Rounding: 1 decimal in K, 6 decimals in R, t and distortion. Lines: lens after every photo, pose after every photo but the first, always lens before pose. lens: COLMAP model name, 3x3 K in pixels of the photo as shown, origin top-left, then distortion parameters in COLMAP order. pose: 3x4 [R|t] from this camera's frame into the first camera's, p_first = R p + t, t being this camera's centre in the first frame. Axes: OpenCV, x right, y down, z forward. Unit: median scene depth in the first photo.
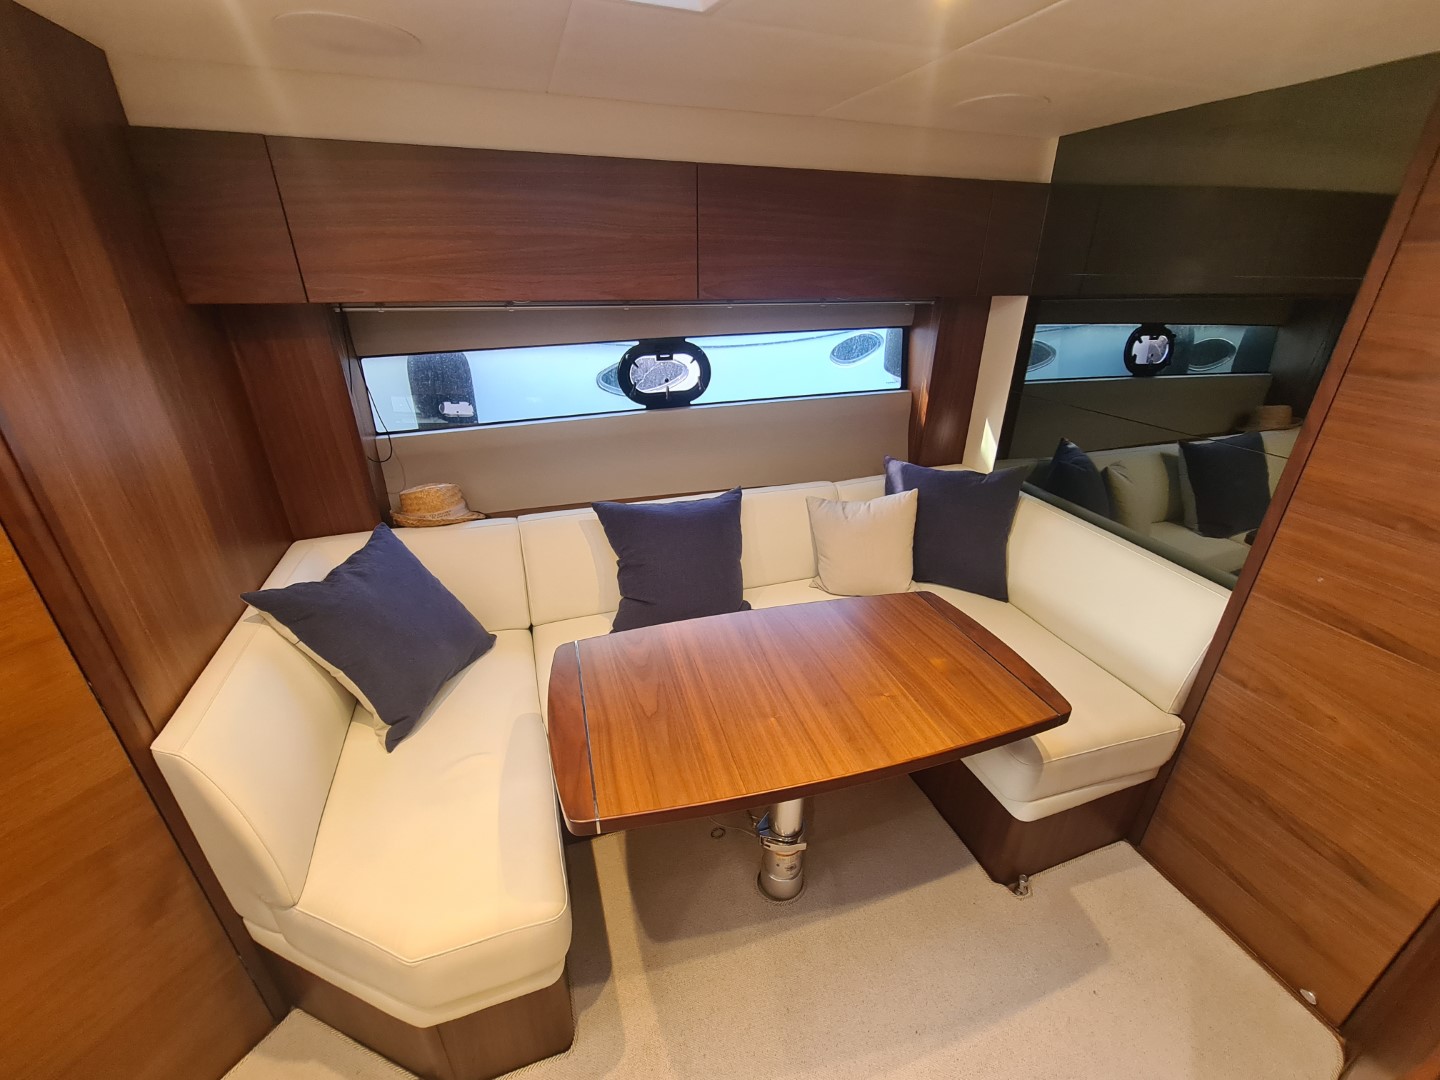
lens RADIAL K [[586.0, 0, 720.0], [0, 586.0, 540.0], [0, 0, 1]] dist [-0.003199, -0.000311]
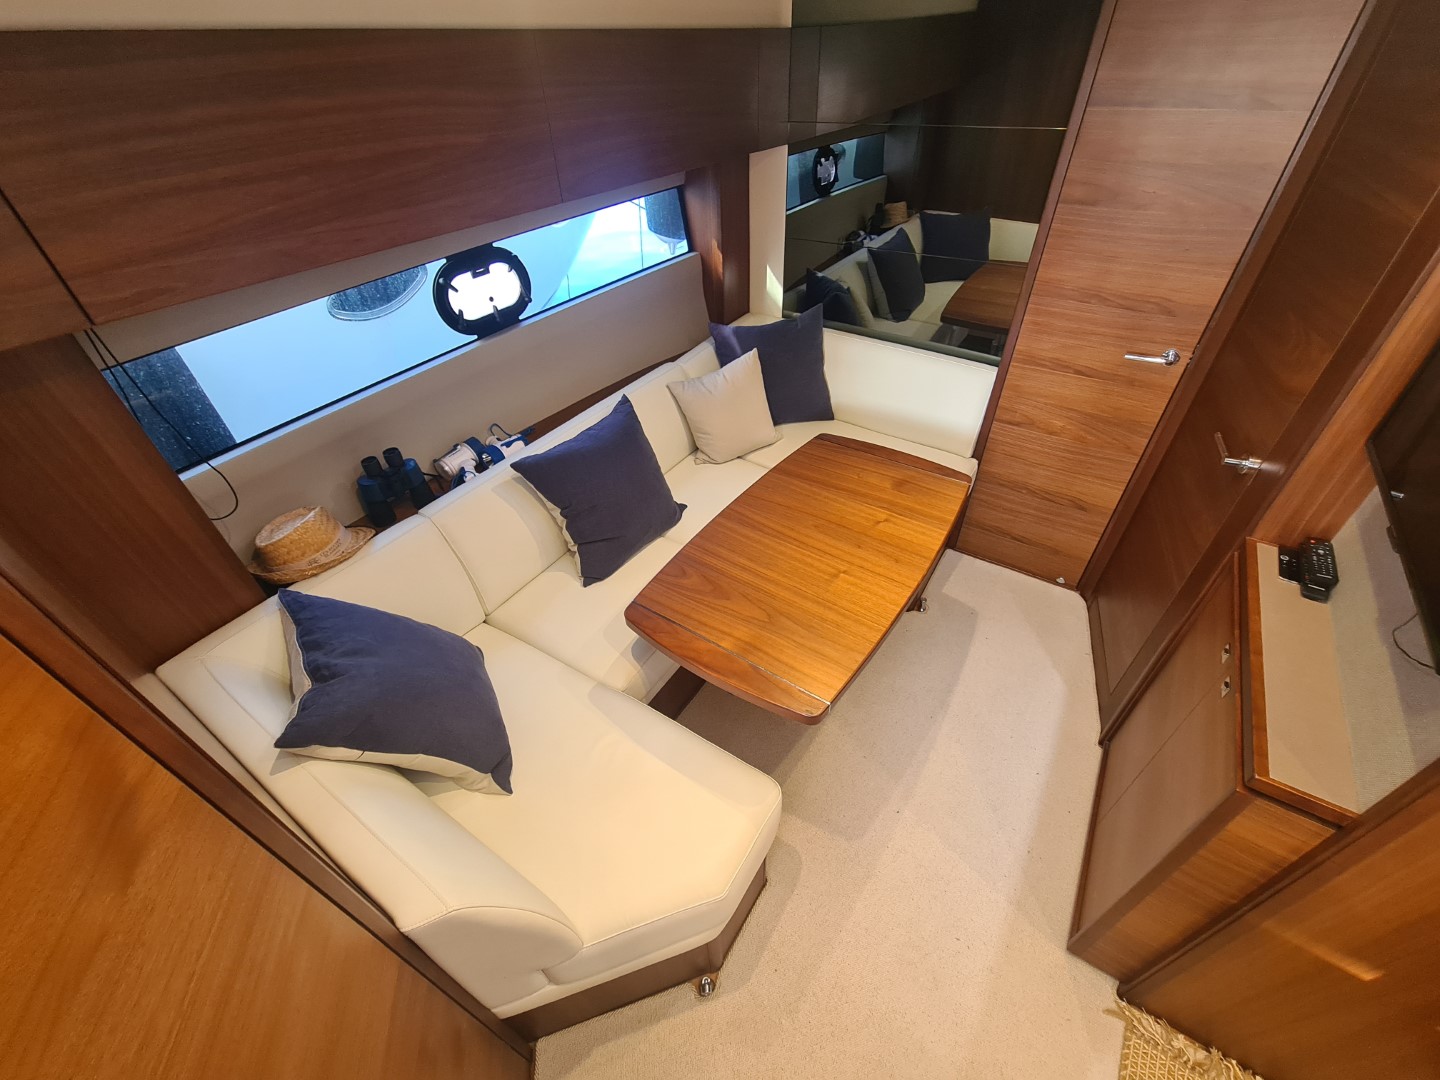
lens RADIAL K [[586.0, 0, 720.0], [0, 586.0, 540.0], [0, 0, 1]] dist [-0.003199, -0.000311]
pose [[0.787567, -0.418395, 0.452420, -0.488242], [0.290871, 0.899641, 0.325637, -0.183625], [-0.543260, -0.124865, 0.830227, 0.081740]]
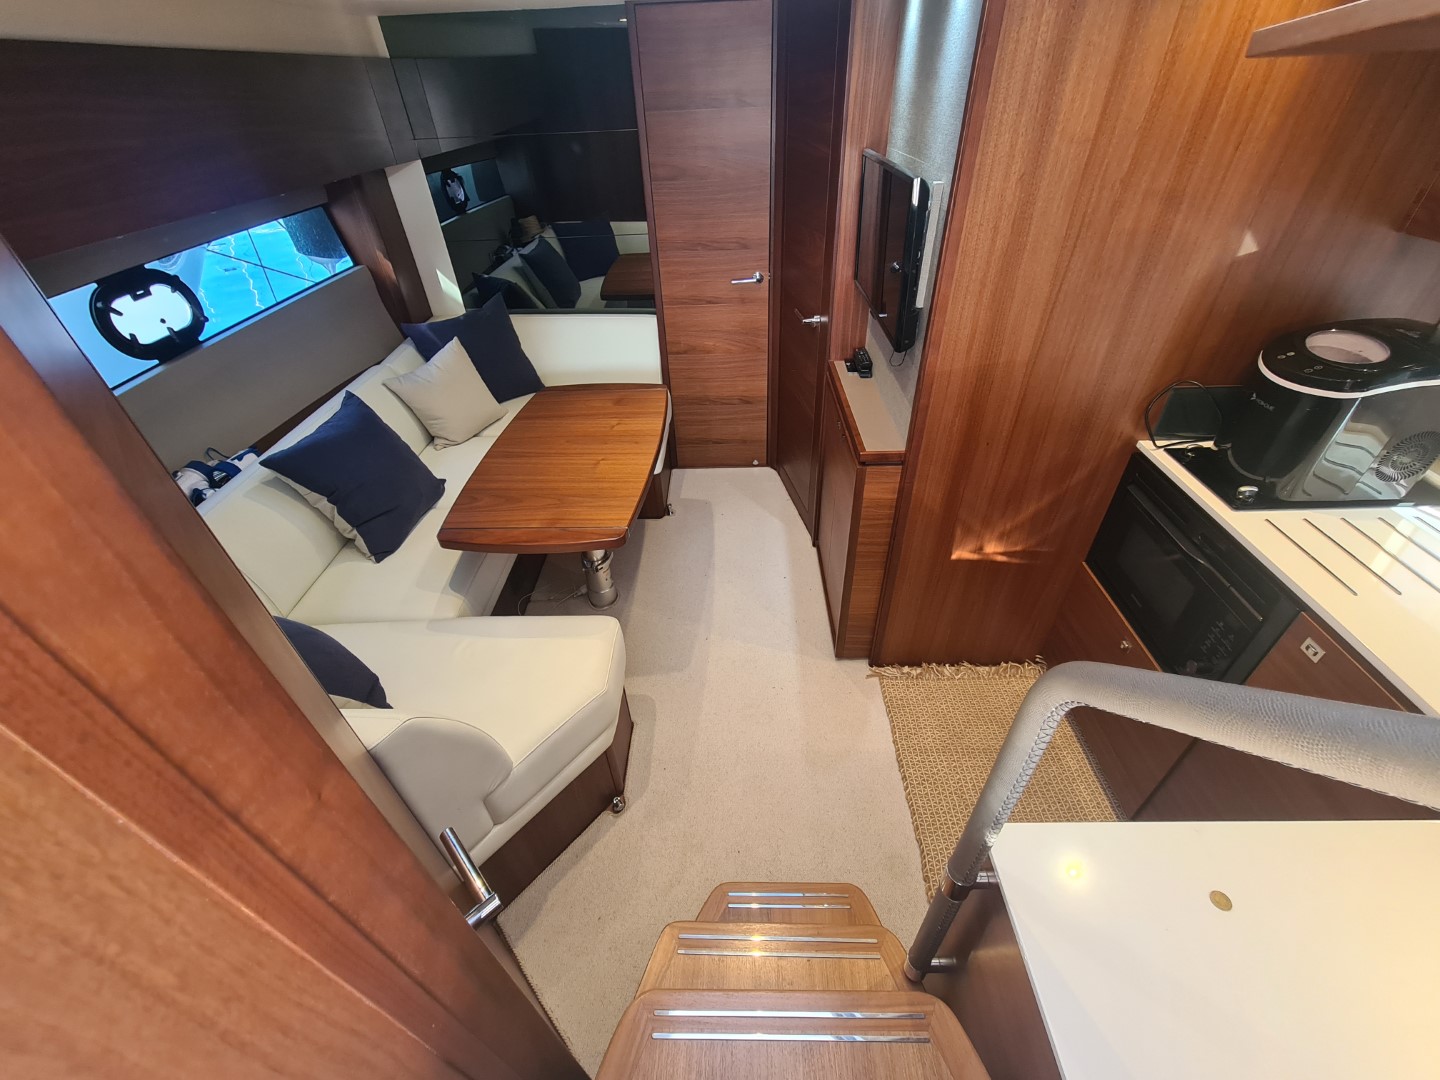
lens RADIAL K [[586.0, 0, 720.0], [0, 586.0, 540.0], [0, 0, 1]] dist [-0.003199, -0.000311]
pose [[0.336340, -0.594964, 0.729995, -0.826708], [0.430029, 0.786651, 0.443007, -0.073833], [-0.837825, 0.164918, 0.520434, -0.057131]]
